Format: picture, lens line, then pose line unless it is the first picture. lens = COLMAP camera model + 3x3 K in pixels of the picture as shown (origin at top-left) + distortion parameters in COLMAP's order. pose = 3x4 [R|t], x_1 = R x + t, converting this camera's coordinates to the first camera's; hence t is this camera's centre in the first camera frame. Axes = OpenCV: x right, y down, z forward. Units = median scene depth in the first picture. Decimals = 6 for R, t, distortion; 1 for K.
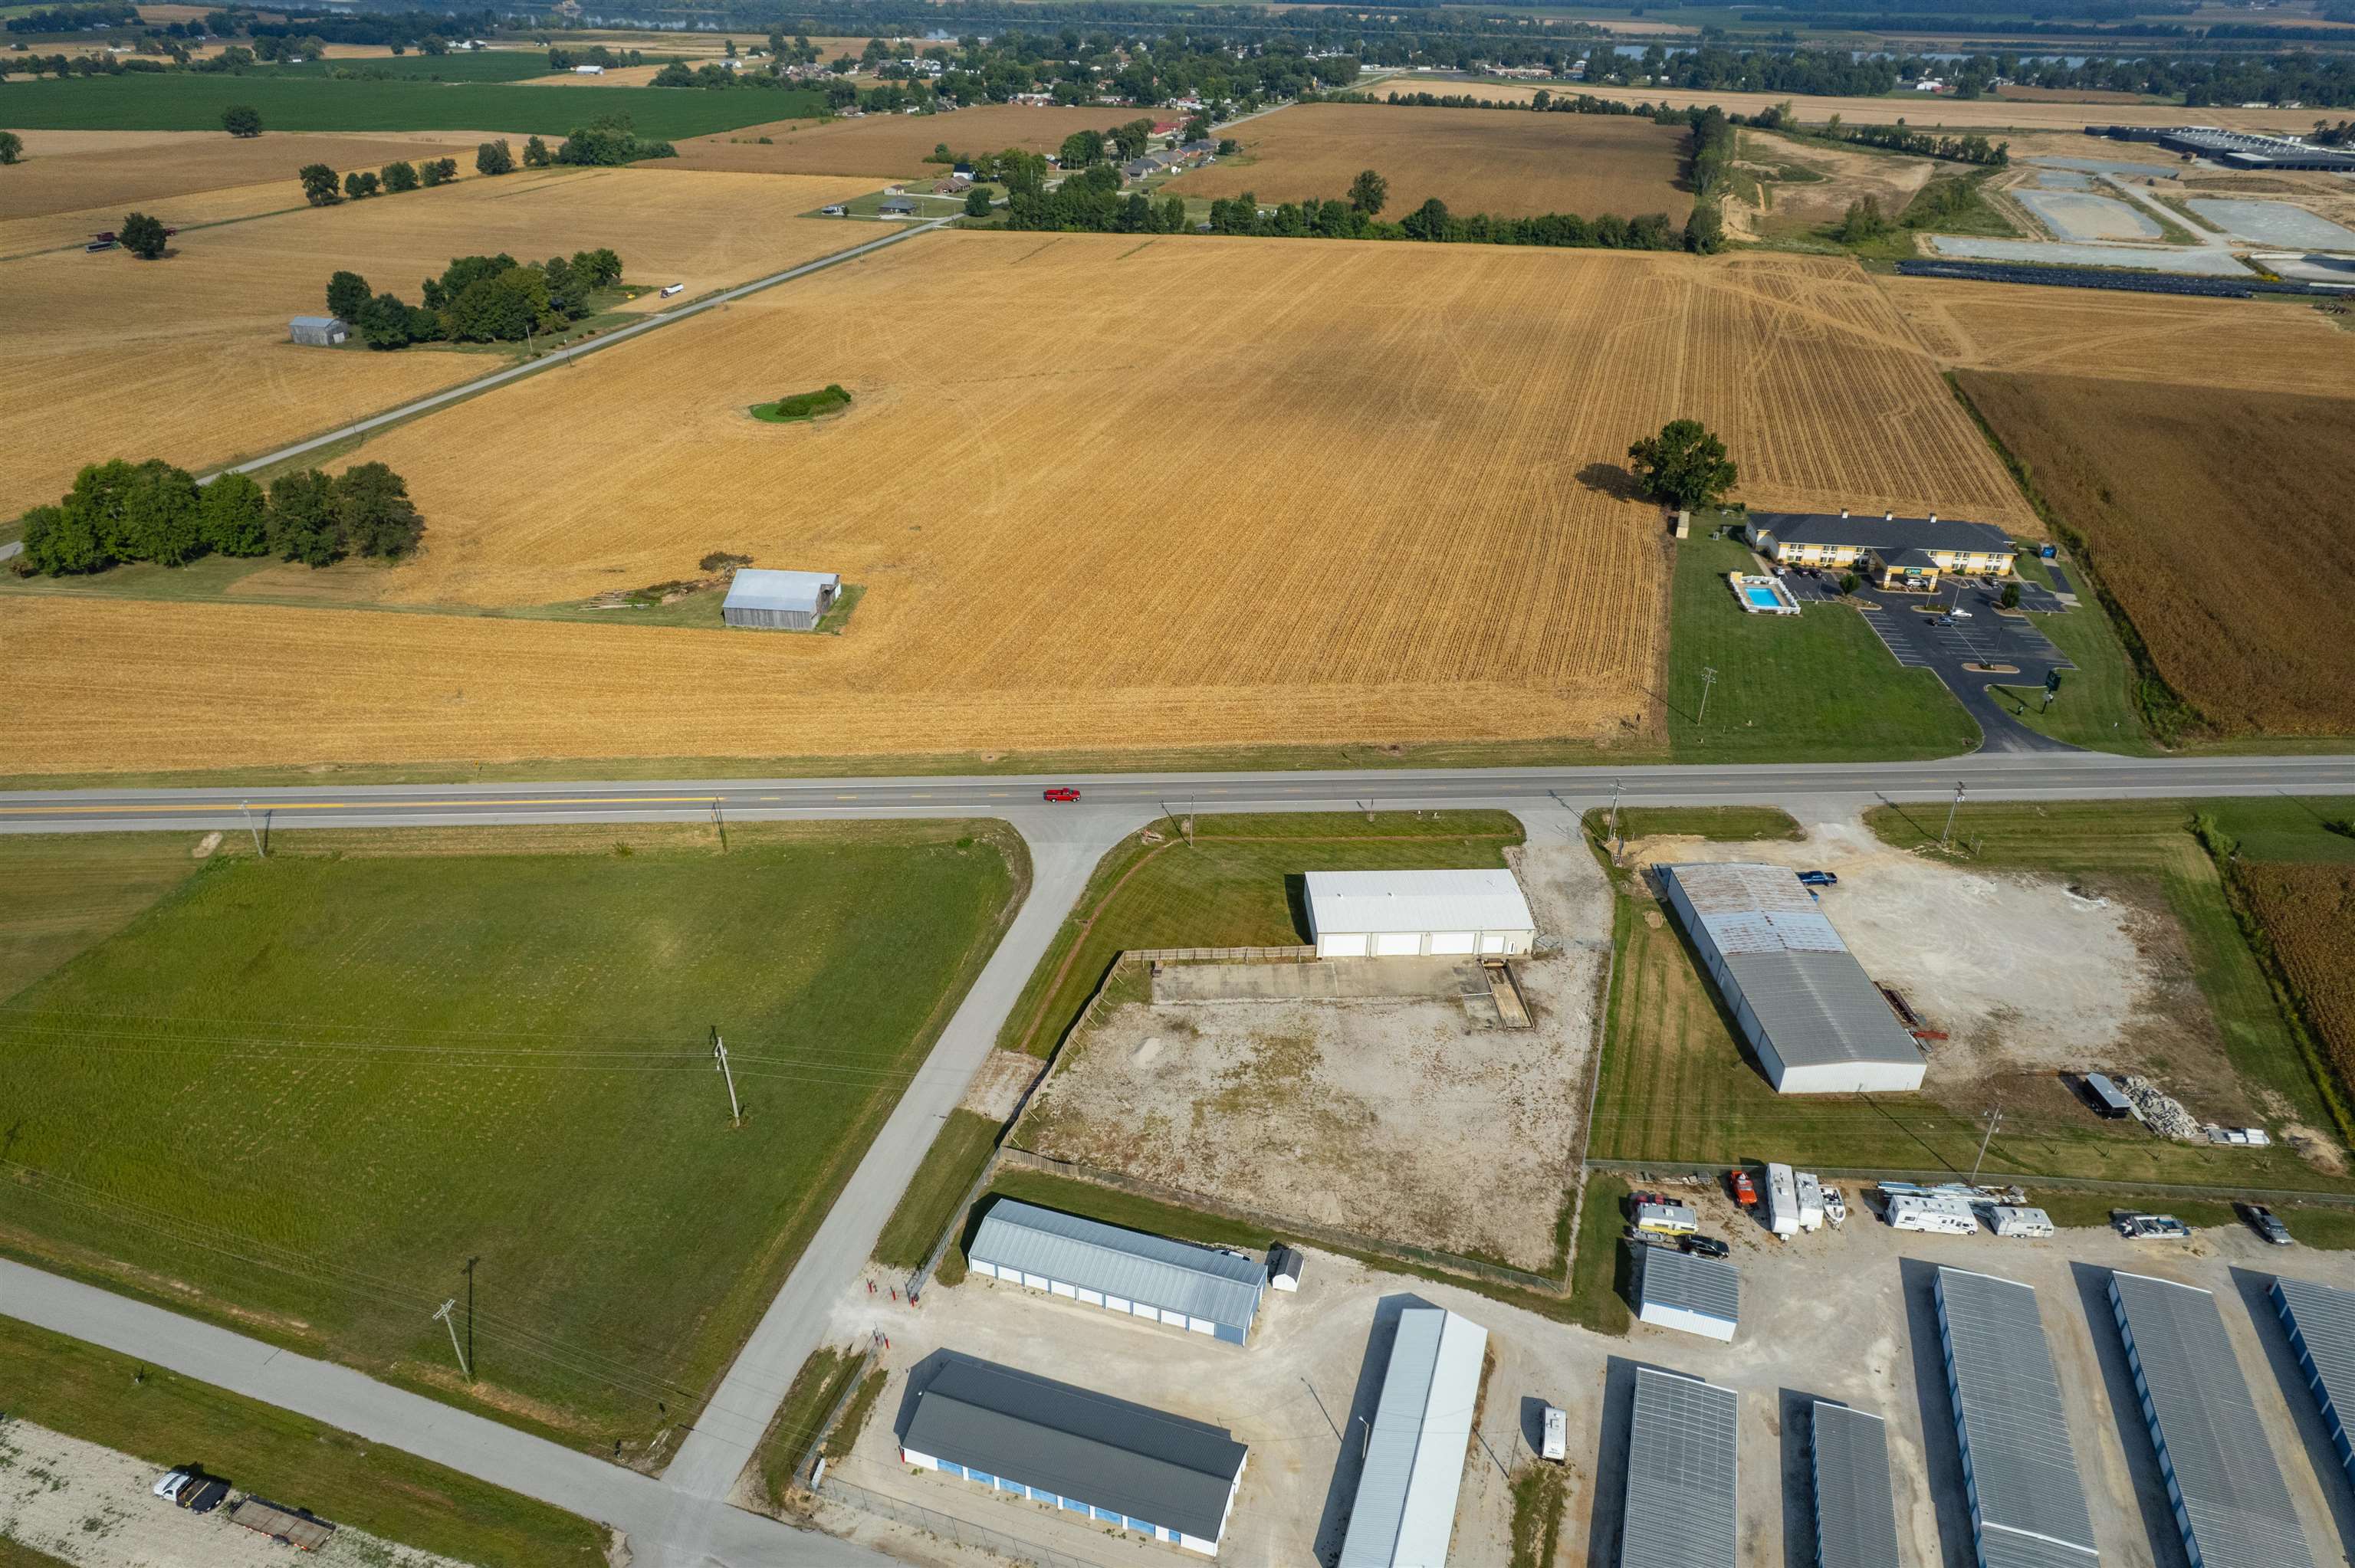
lens RADIAL K [[1498.2, 0, 1183.9], [0, 1498.2, 742.8], [0, 0, 1]] dist [-0.068771, 0.055399]
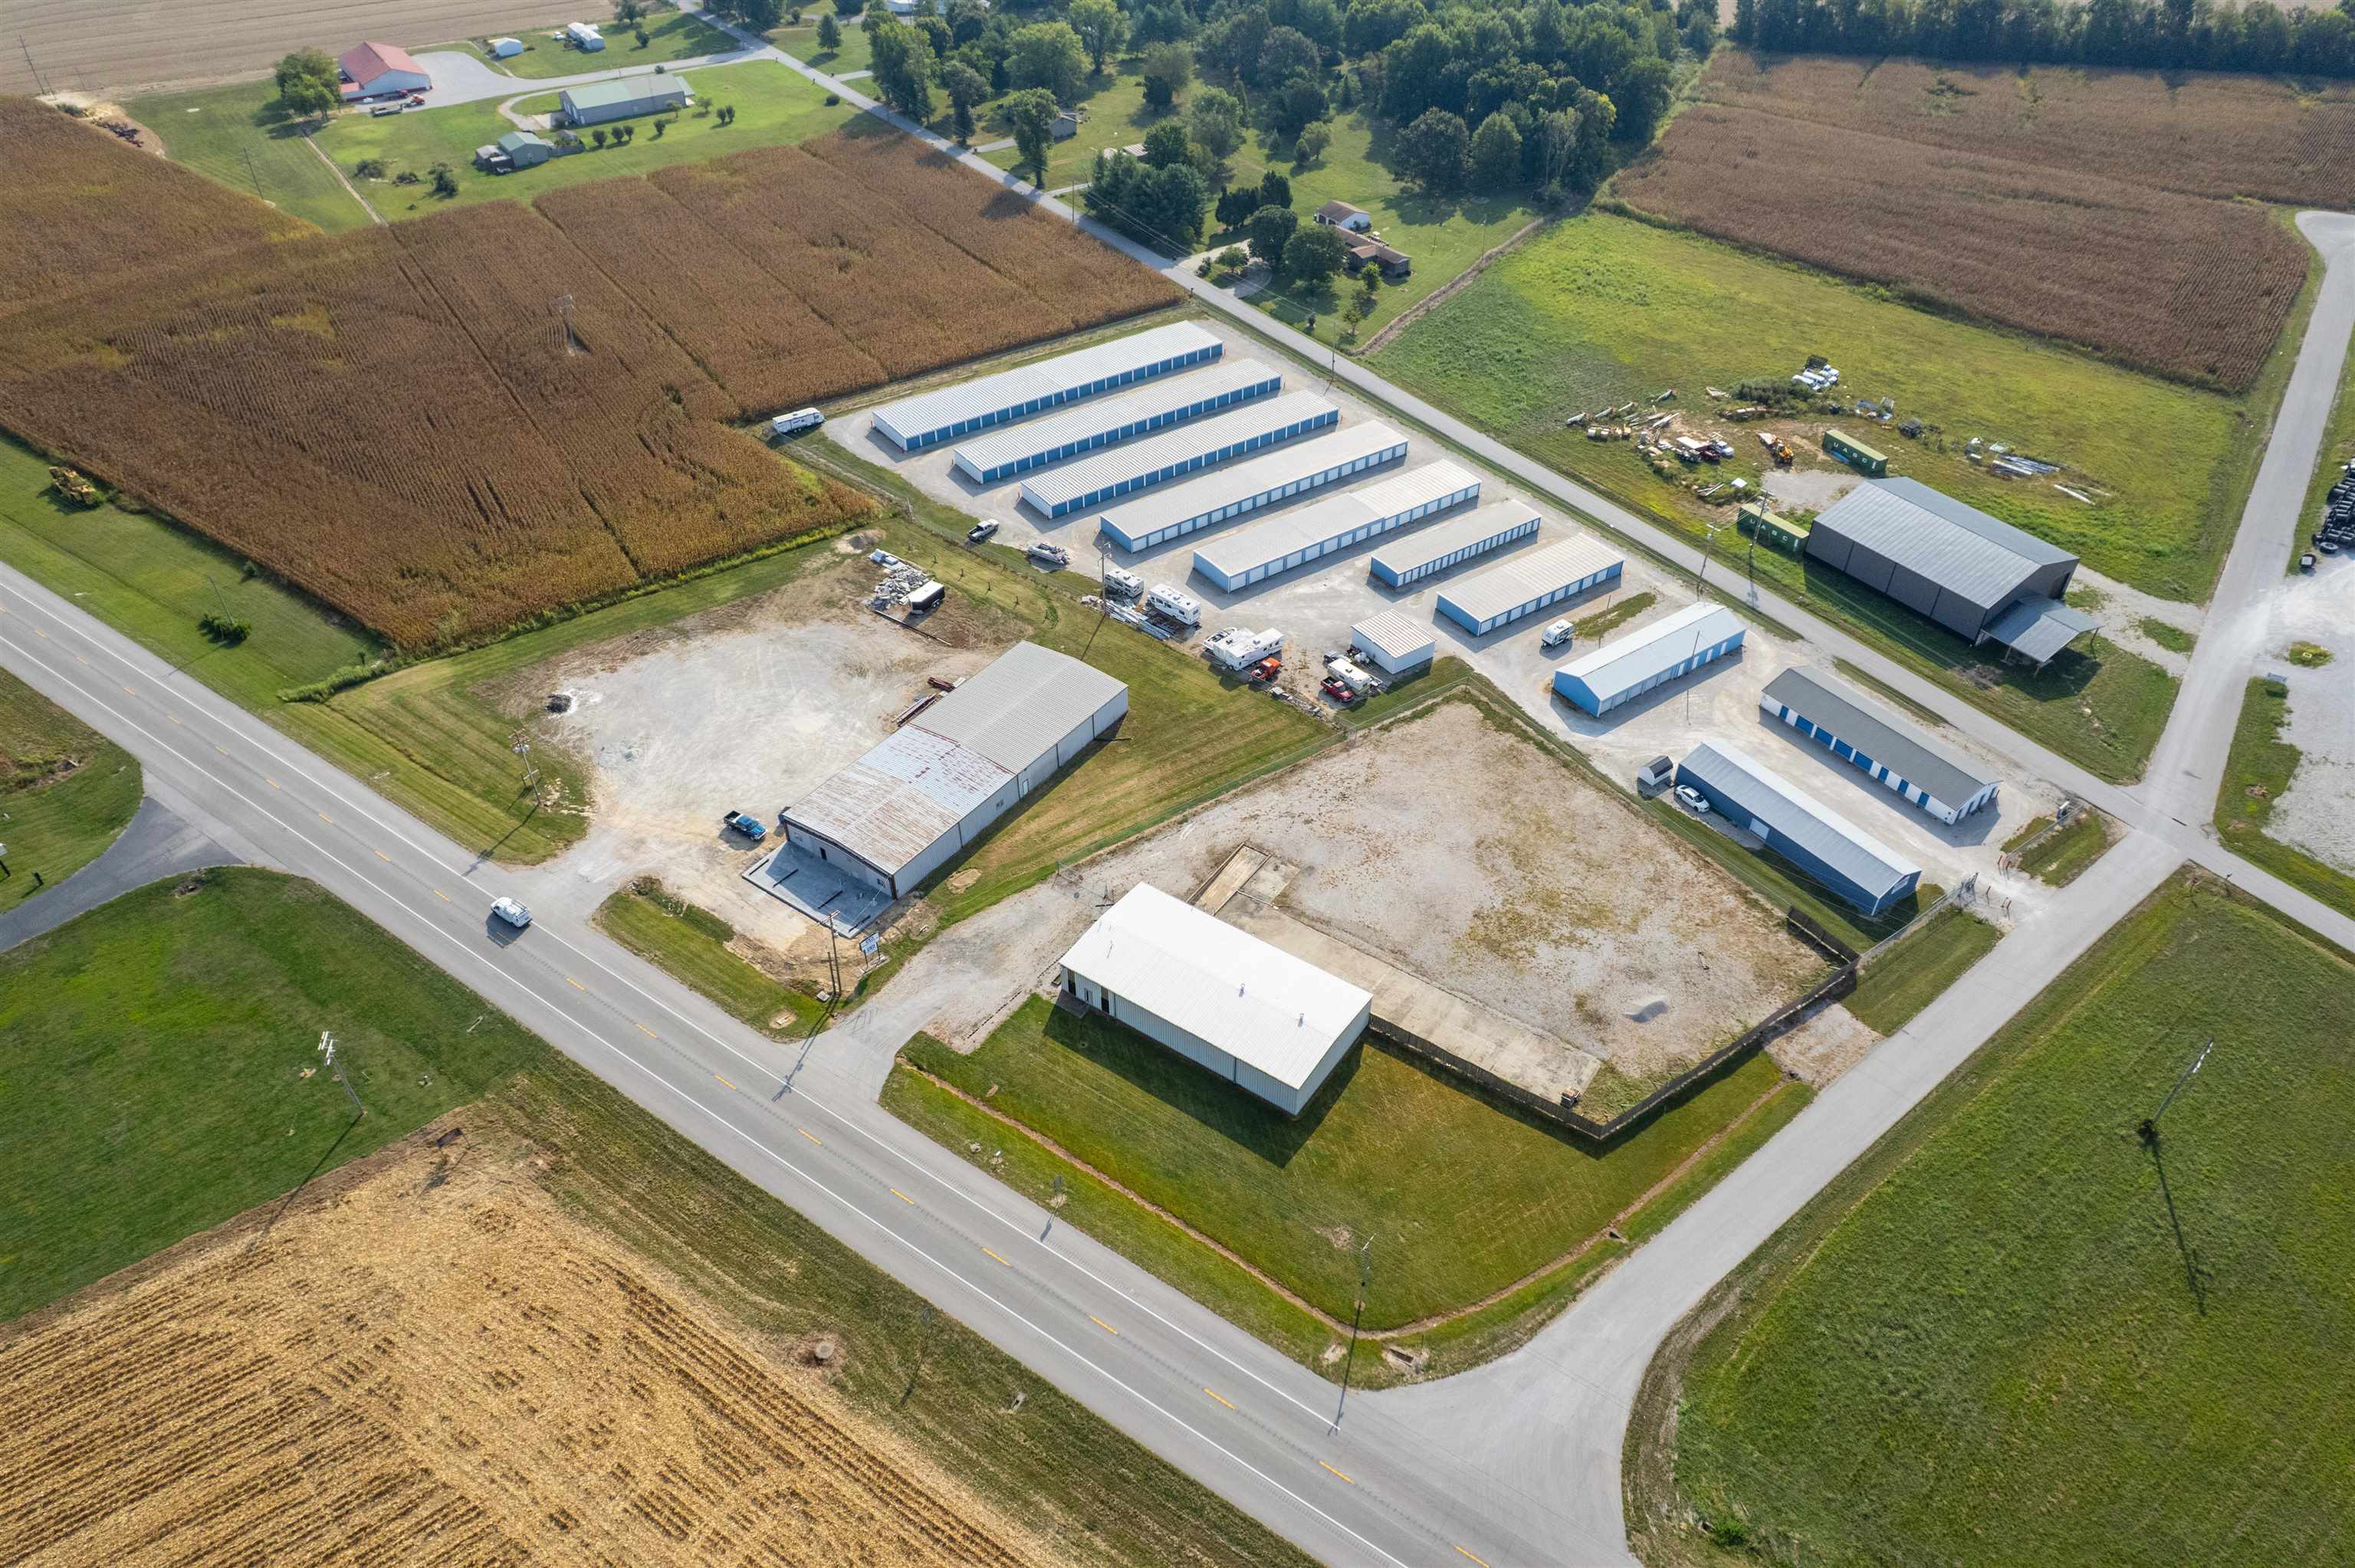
lens RADIAL K [[1509.5, 0, 1205.4], [0, 1509.5, 783.4], [0, 0, 1]] dist [-0.070029, 0.061836]
pose [[-0.798540, -0.397989, 0.451595, -0.146138], [0.277366, 0.422555, 0.862853, -0.602357], [-0.534230, 0.814280, -0.227038, 1.119111]]
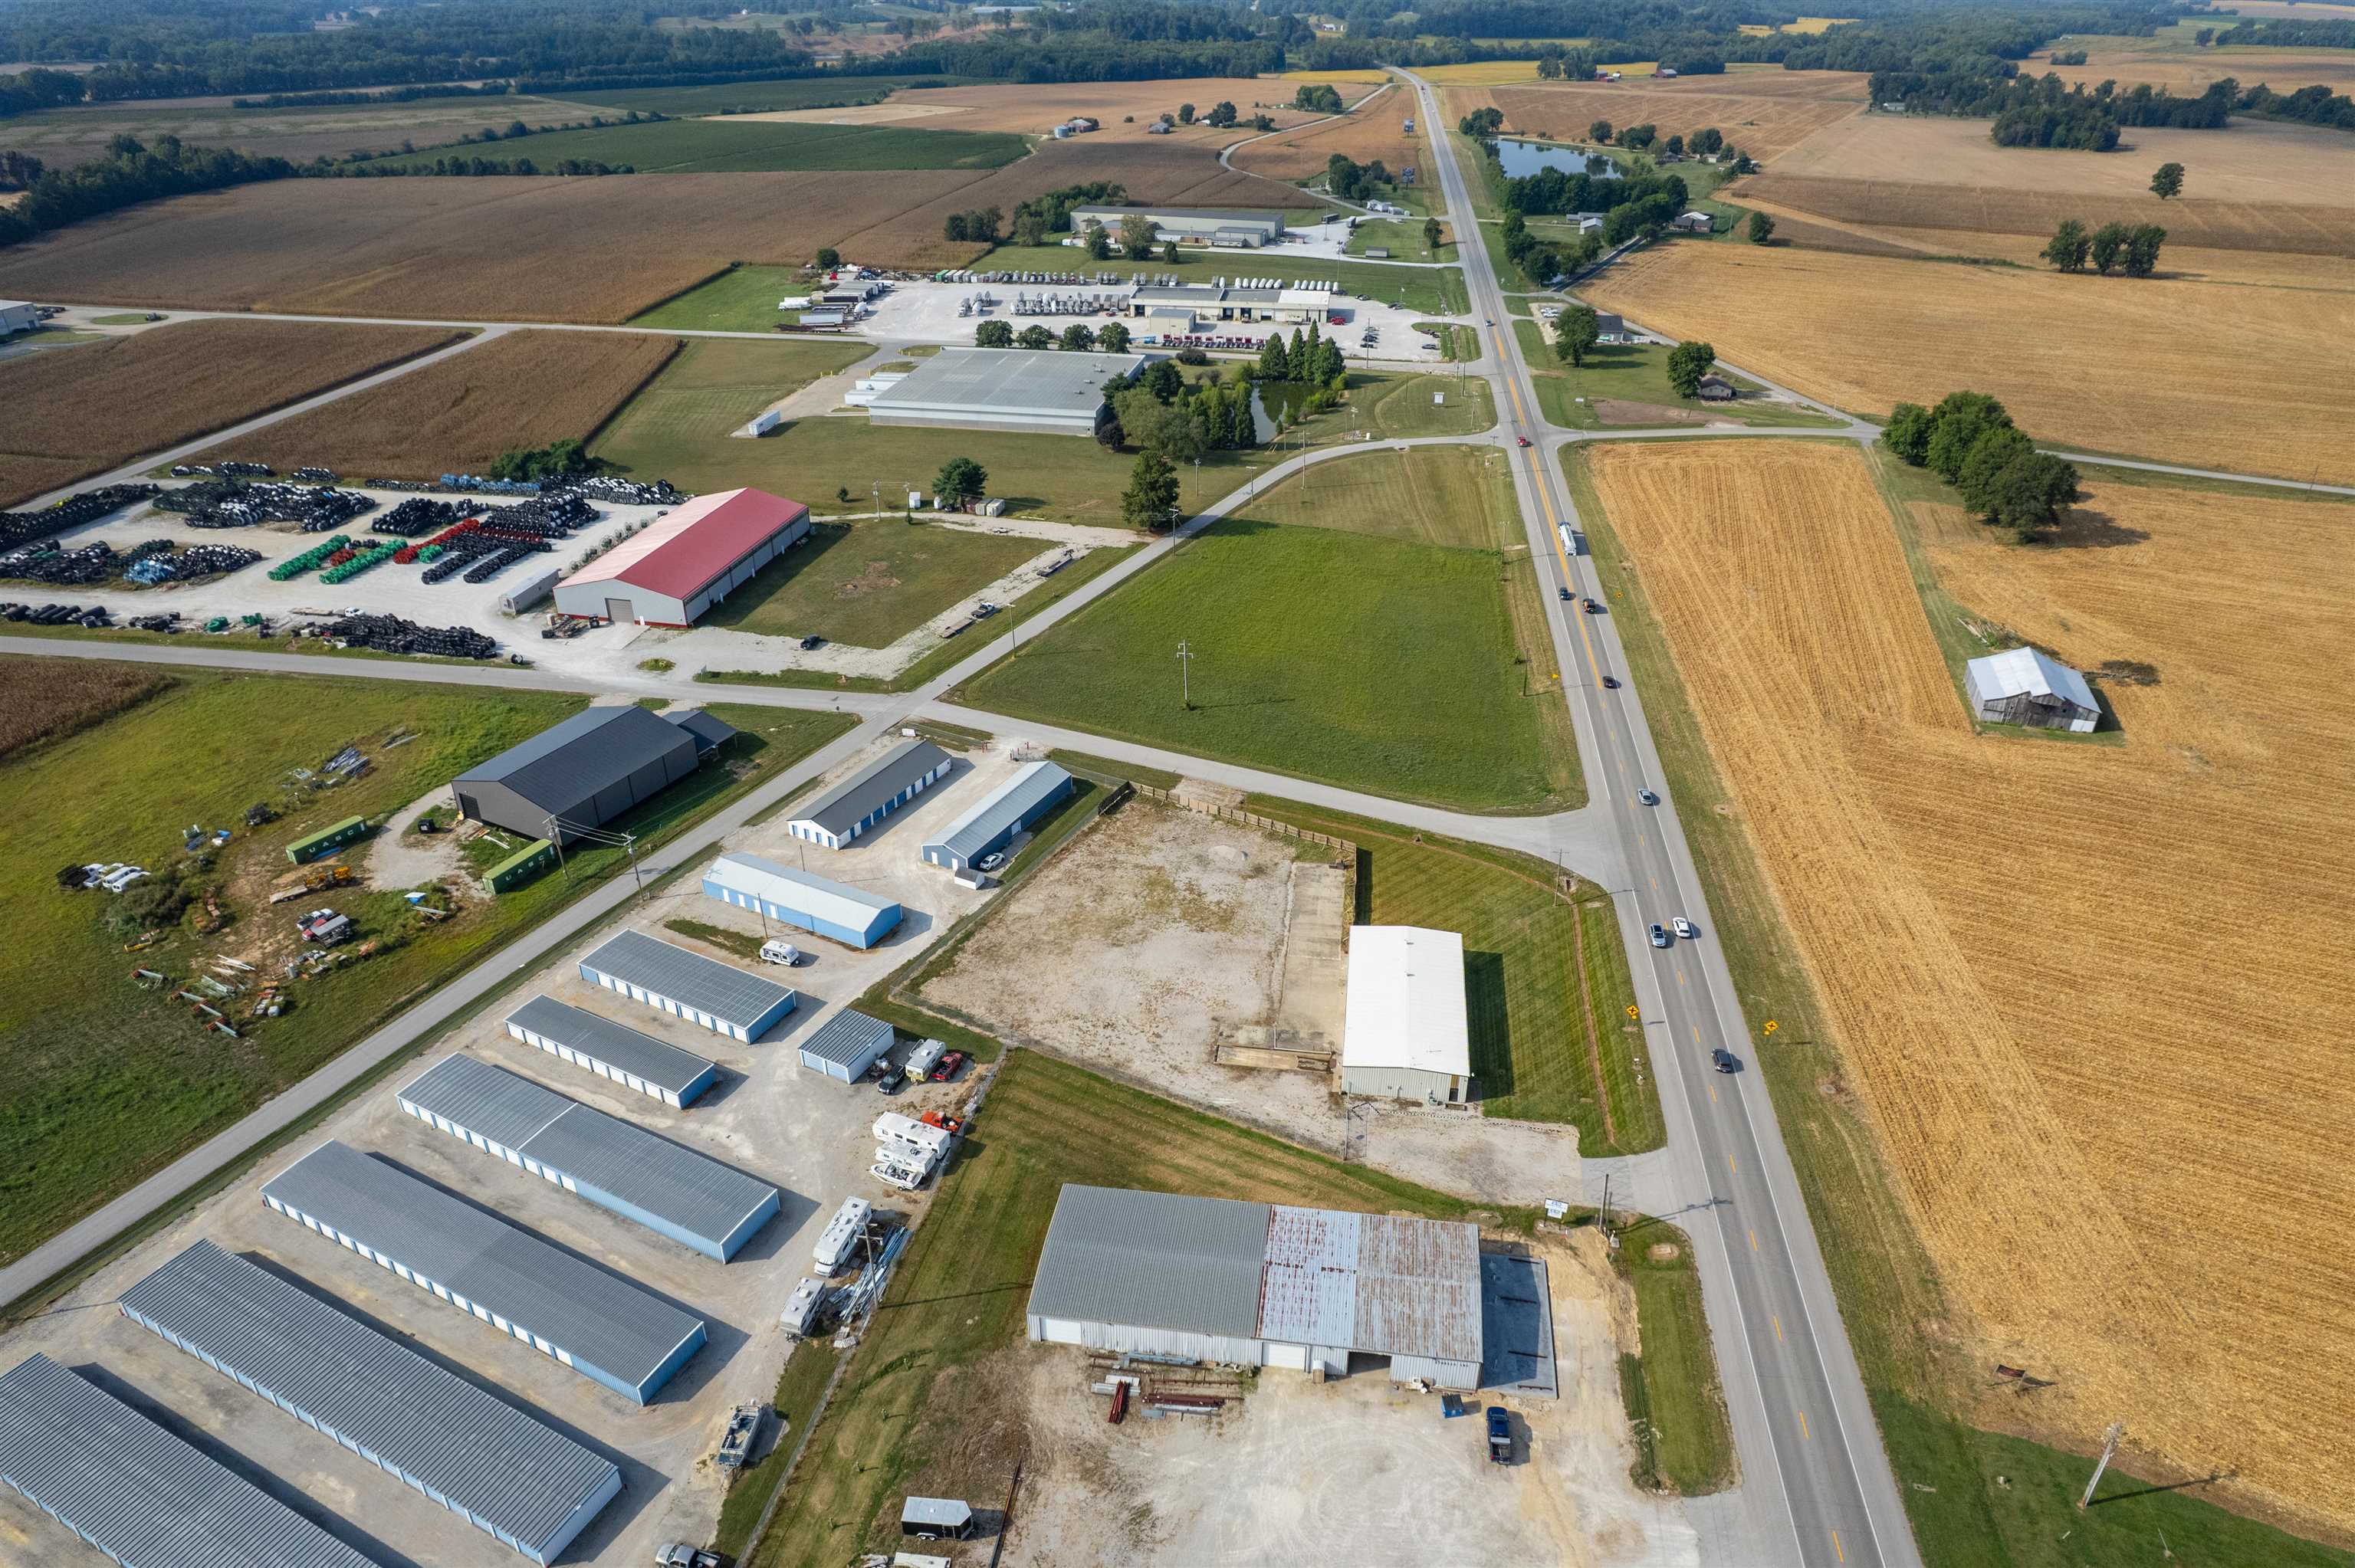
lens RADIAL K [[1541.1, 0, 1183.0], [0, 1541.1, 783.3], [0, 0, 1]] dist [-0.073456, 0.071465]
pose [[-0.168884, 0.461589, -0.870869, 0.950192], [-0.474868, 0.736148, 0.482272, -0.381742], [0.863700, 0.494996, 0.094870, 0.748636]]
